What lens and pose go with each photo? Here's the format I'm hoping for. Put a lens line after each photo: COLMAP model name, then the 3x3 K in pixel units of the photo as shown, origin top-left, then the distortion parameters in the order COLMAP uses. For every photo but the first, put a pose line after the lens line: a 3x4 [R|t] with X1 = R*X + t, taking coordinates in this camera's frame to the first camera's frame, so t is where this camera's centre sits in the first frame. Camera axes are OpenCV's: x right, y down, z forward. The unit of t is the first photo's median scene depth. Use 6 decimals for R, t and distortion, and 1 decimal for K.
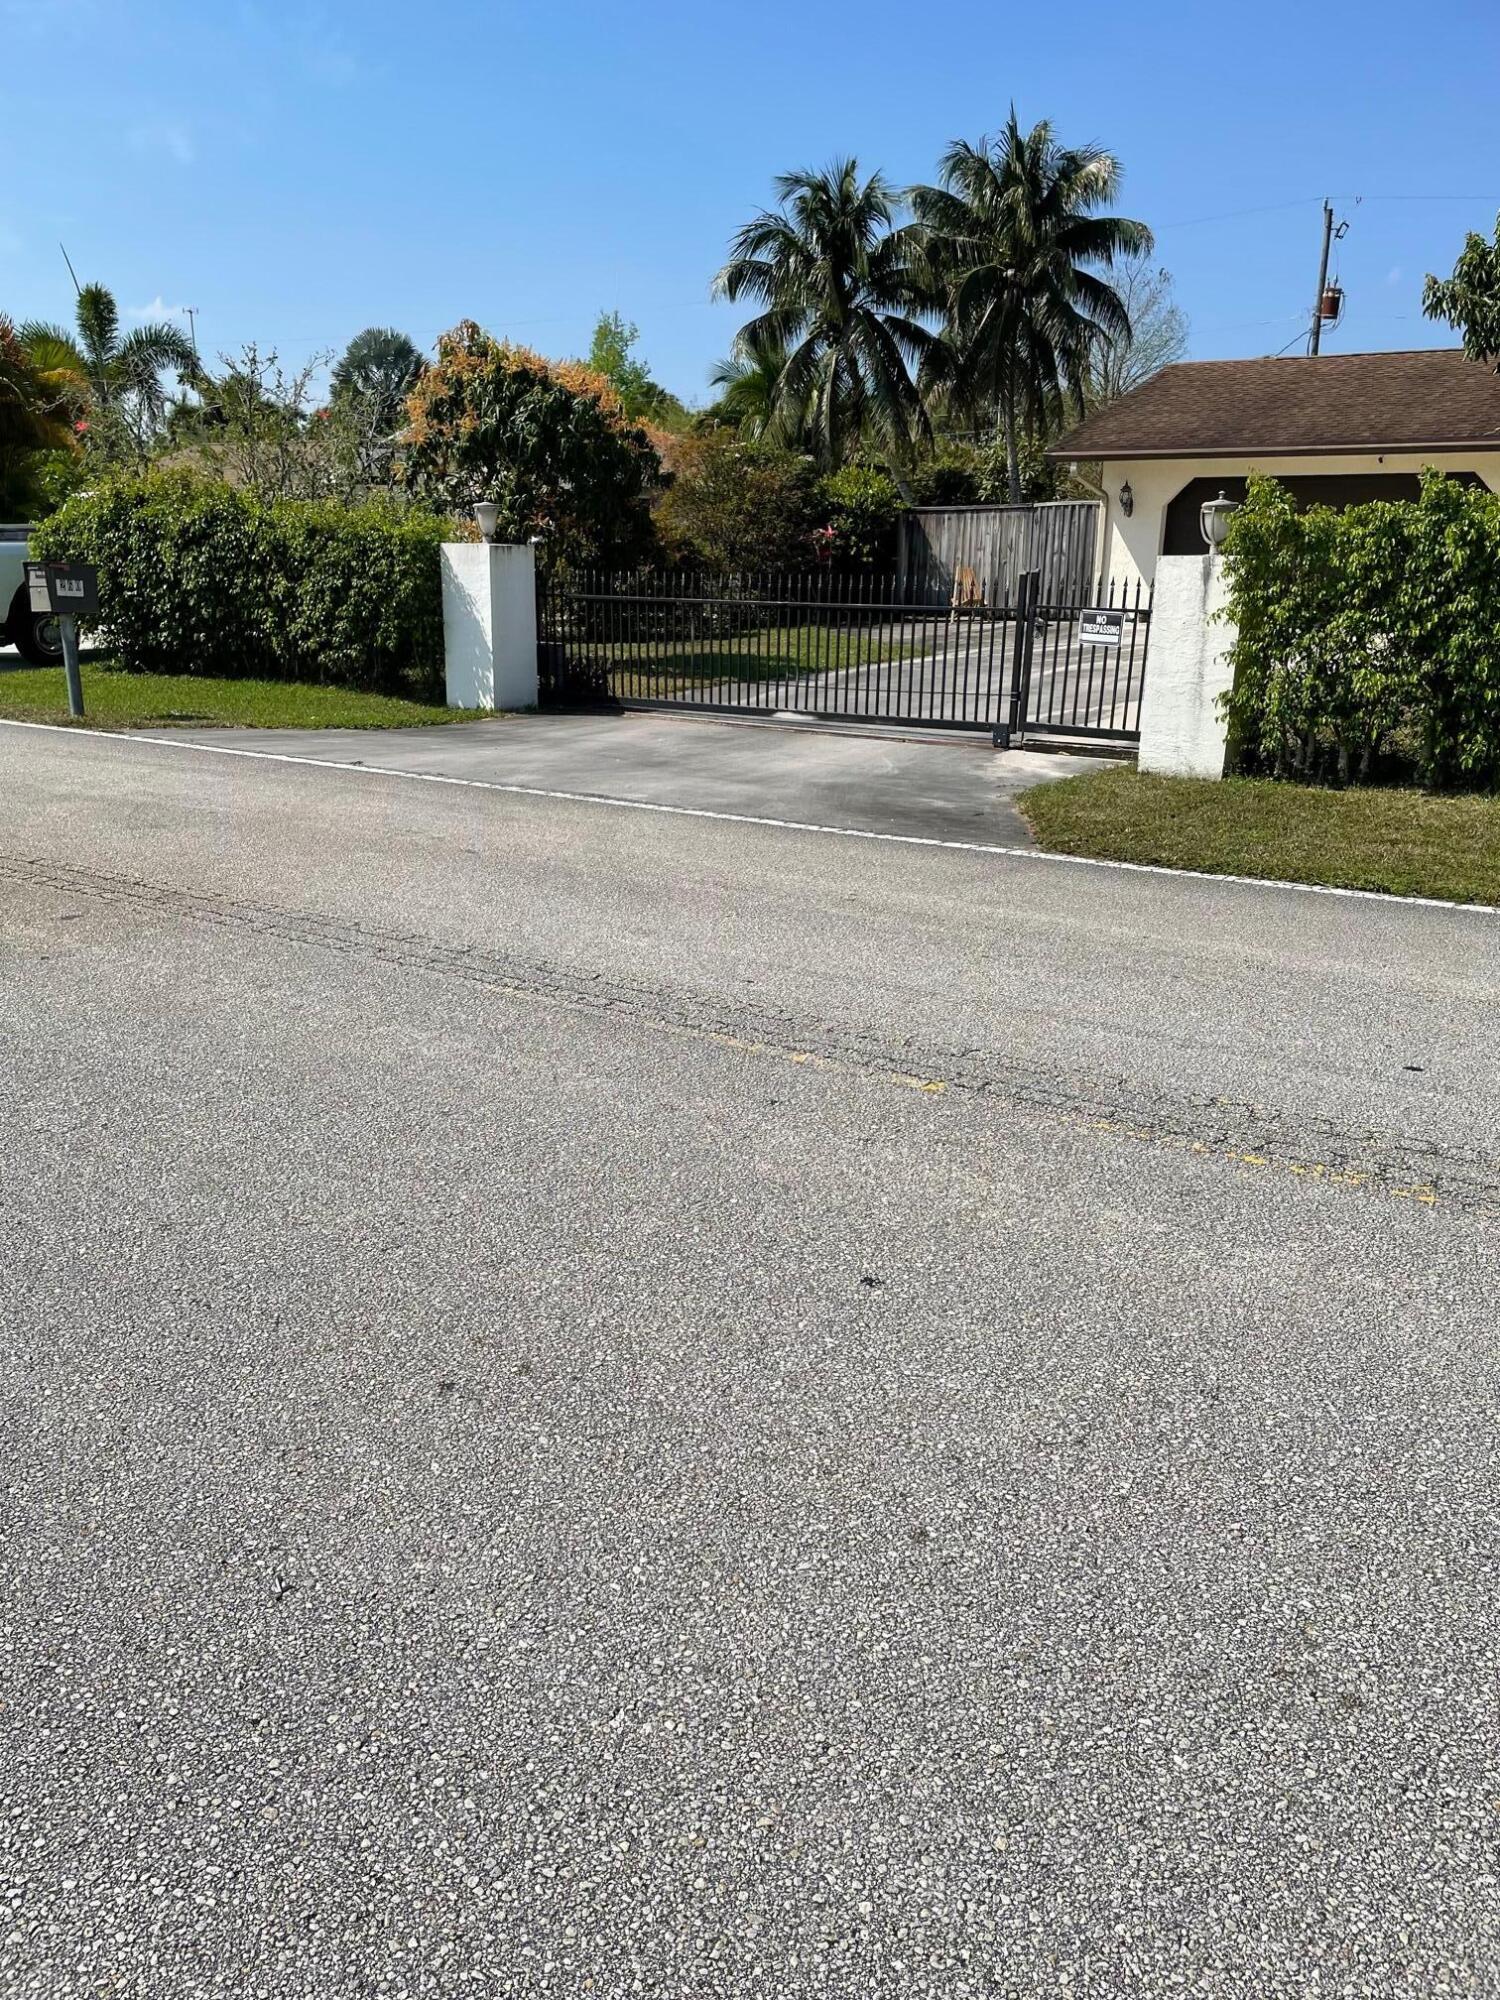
lens RADIAL K [[1528.1, 0, 751.9], [0, 1528.1, 1007.1], [0, 0, 1]] dist [0.117174, -0.156644]
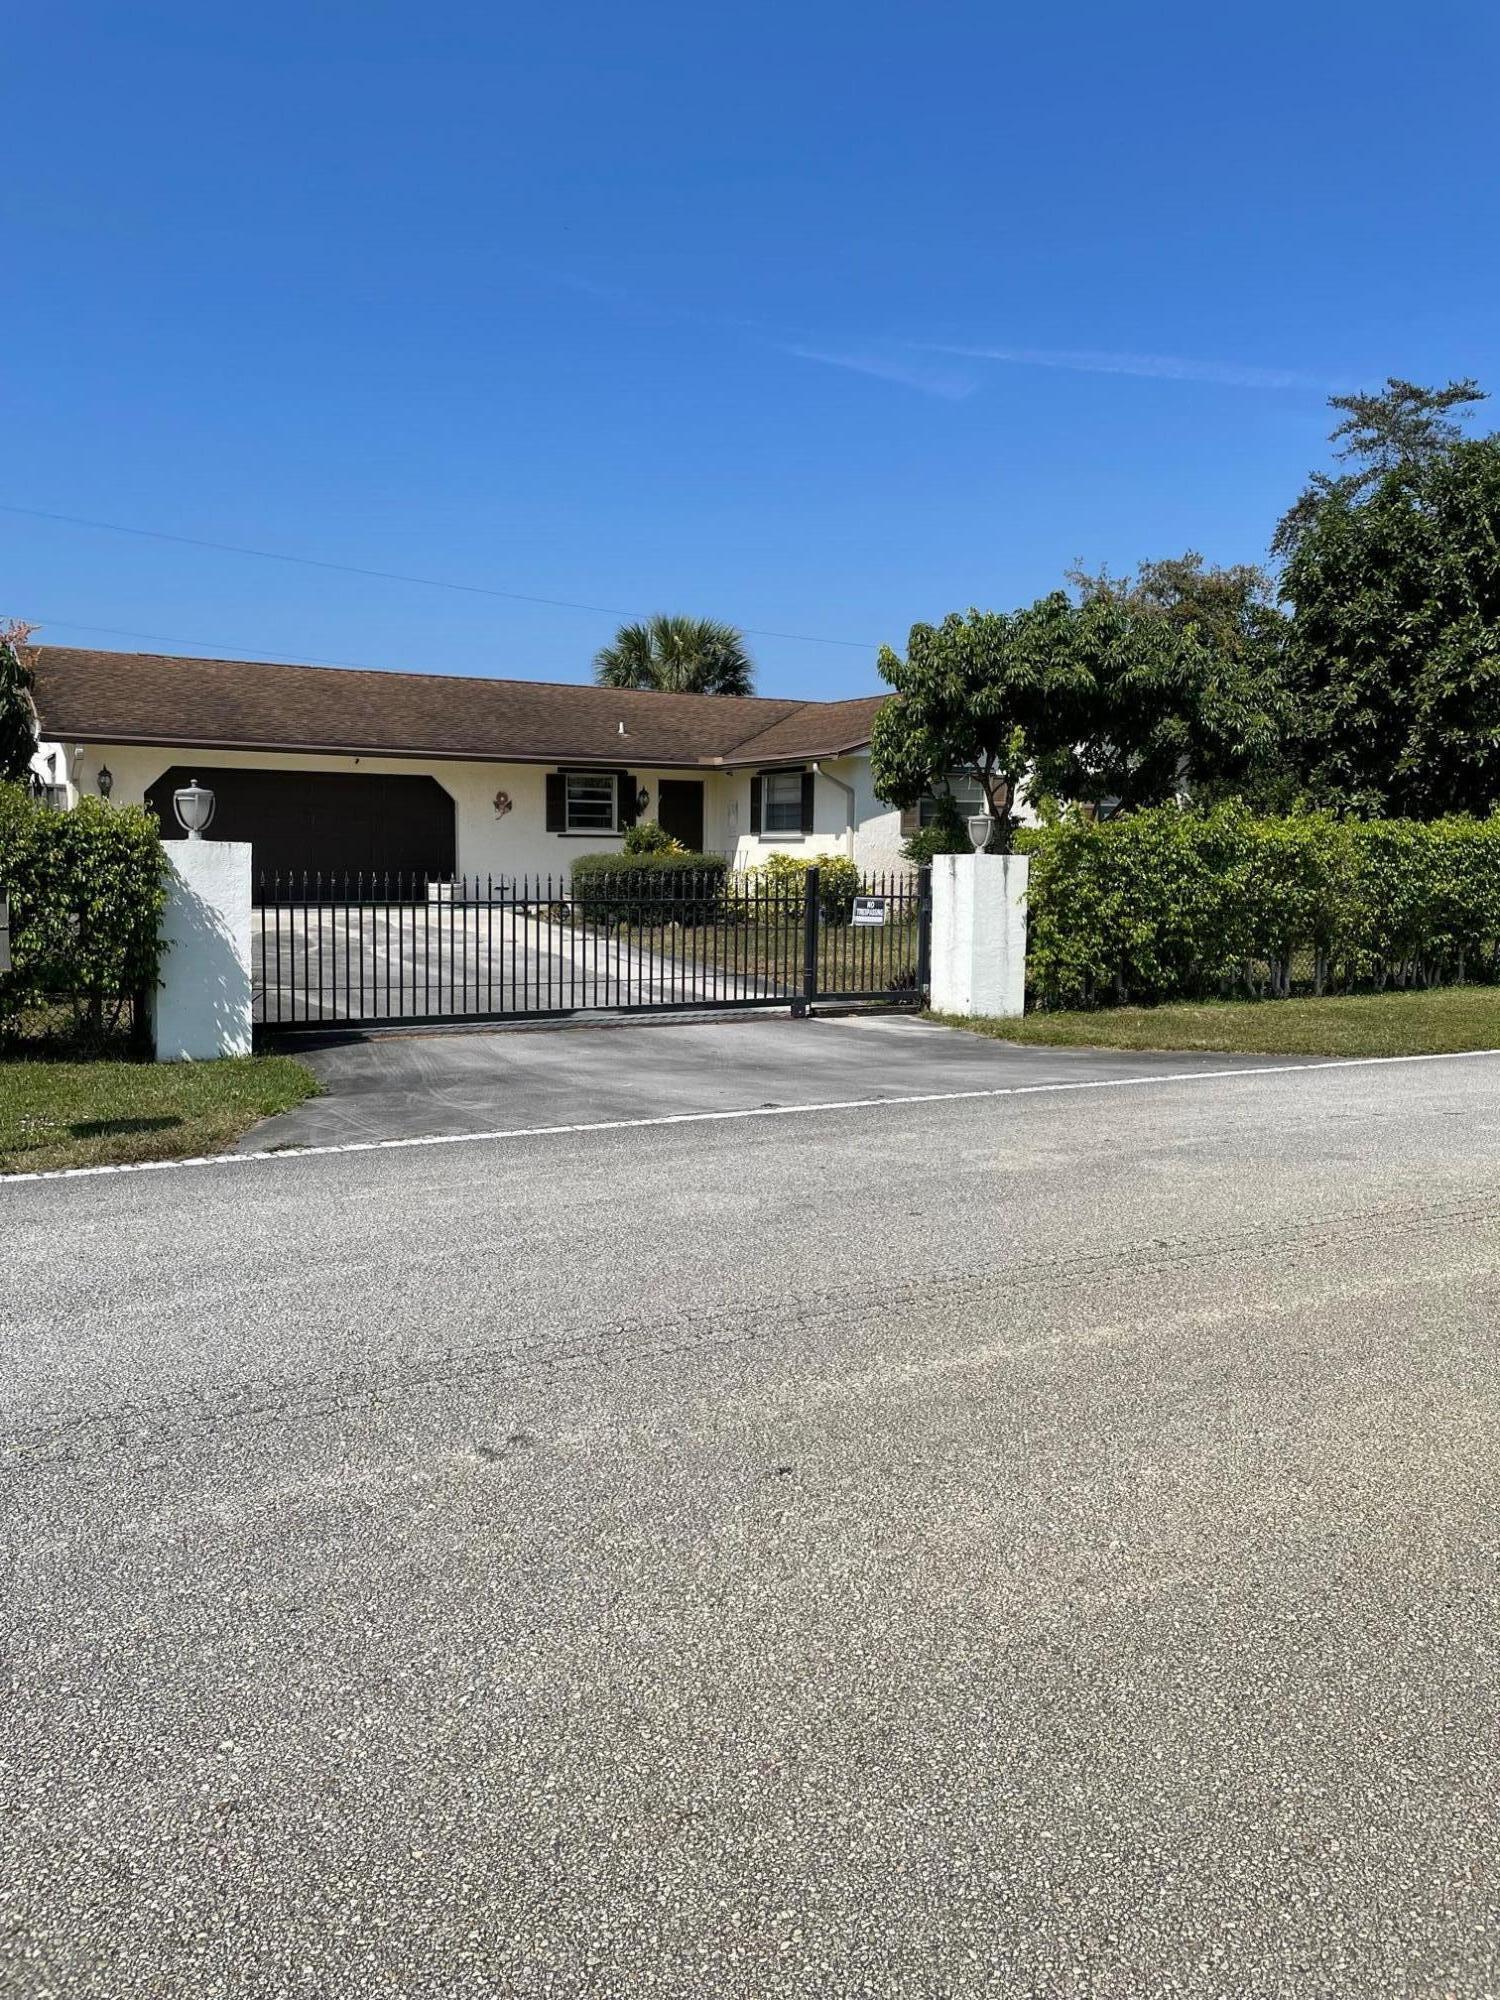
lens RADIAL K [[1528.1, 0, 751.9], [0, 1528.1, 1007.1], [0, 0, 1]] dist [0.117174, -0.156644]
pose [[0.454352, -0.100568, 0.885127, -0.886067], [0.246852, 0.968911, -0.016626, -0.176605], [-0.855937, 0.226050, 0.465052, 0.542775]]
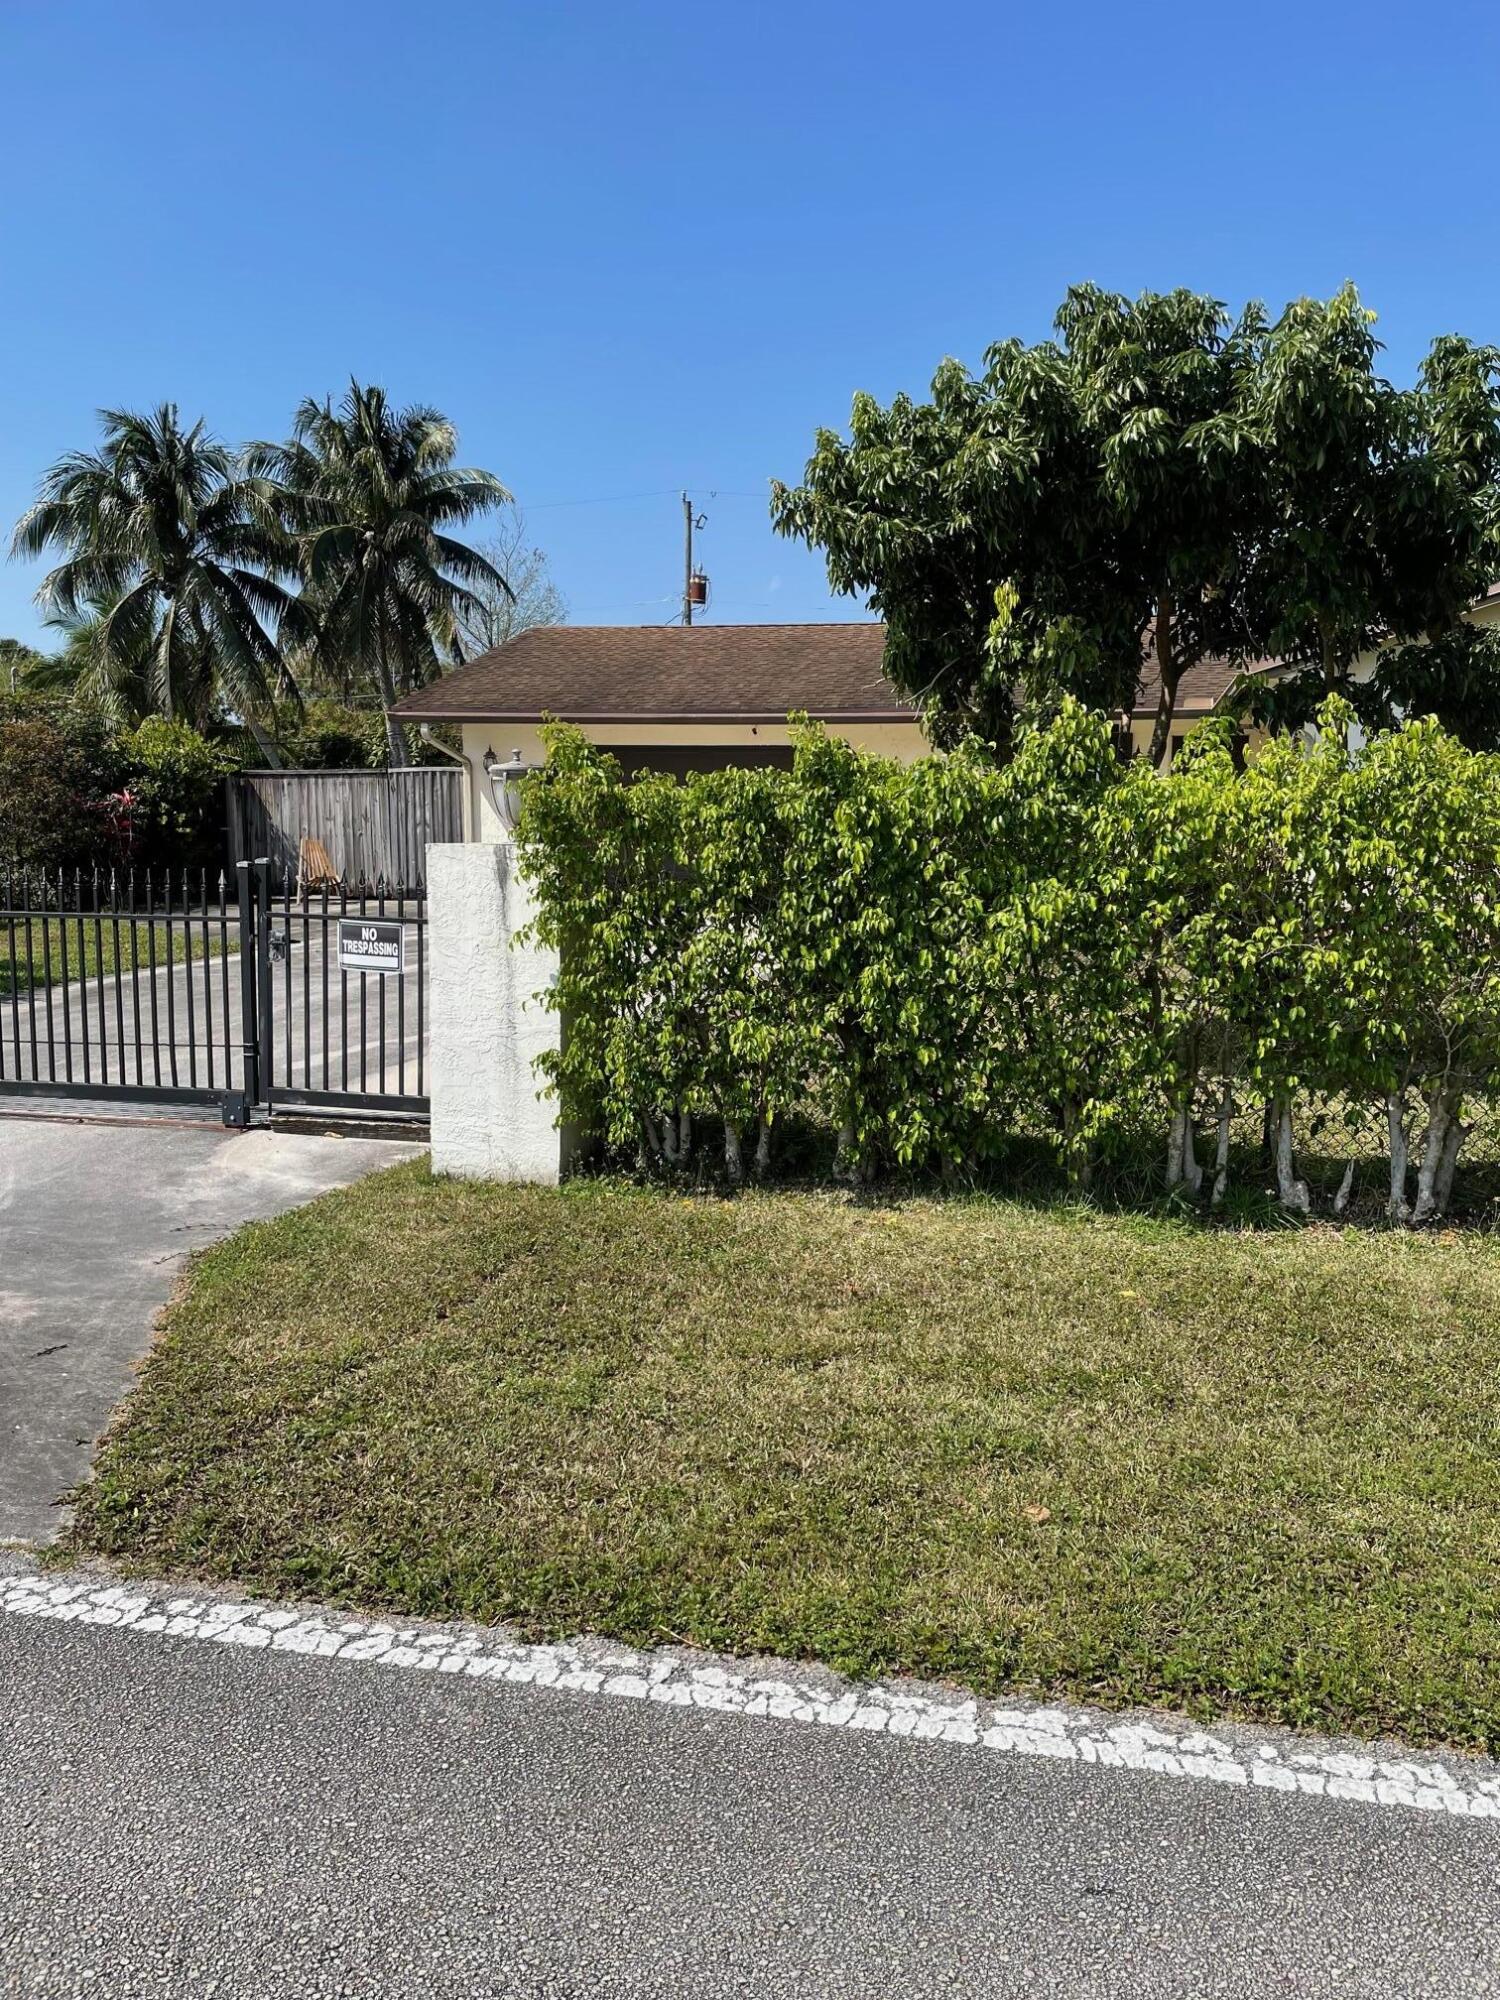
lens RADIAL K [[1528.1, 0, 751.9], [0, 1528.1, 1007.1], [0, 0, 1]] dist [0.117174, -0.156644]
pose [[0.937471, -0.046101, 0.344997, 0.152646], [0.101542, 0.984296, -0.144396, -0.110786], [-0.332922, 0.170398, 0.927430, 0.351388]]
